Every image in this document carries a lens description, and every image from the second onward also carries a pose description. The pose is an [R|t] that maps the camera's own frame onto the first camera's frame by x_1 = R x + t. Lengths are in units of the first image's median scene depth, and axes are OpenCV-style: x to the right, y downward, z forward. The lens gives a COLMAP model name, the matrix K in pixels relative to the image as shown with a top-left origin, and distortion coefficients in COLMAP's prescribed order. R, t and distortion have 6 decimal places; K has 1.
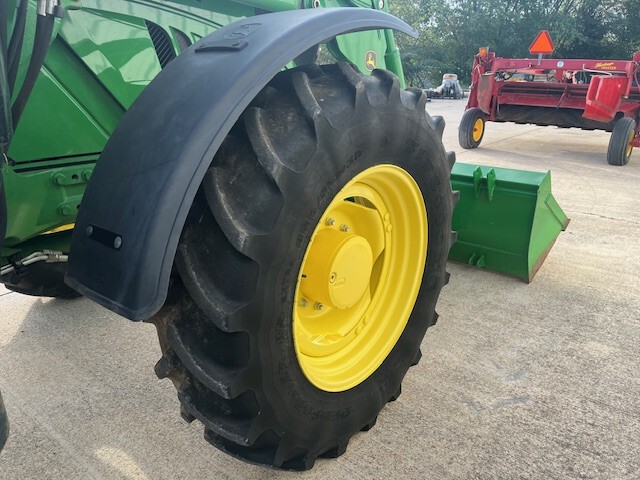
lens RADIAL K [[485.2, 0, 320.0], [0, 485.2, 240.0], [0, 0, 1]] dist [0.080625, -0.111371]
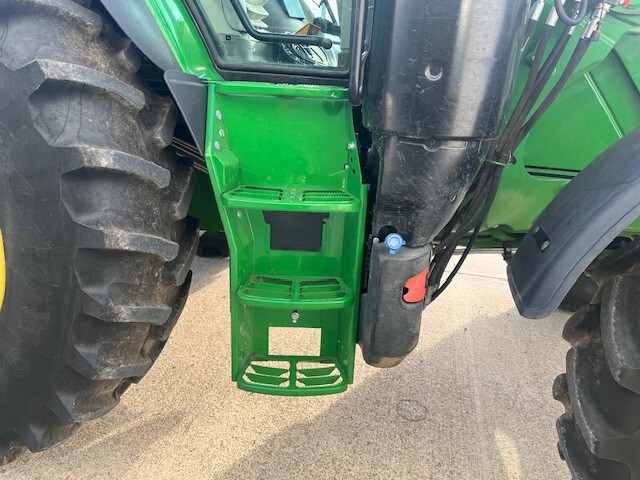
lens RADIAL K [[485.2, 0, 320.0], [0, 485.2, 240.0], [0, 0, 1]] dist [0.080625, -0.111371]
pose [[0.444333, 0.313132, -0.839355, 0.232159], [-0.351510, 0.922728, 0.158155, -0.002447], [0.824020, 0.224768, 0.520068, 0.030205]]
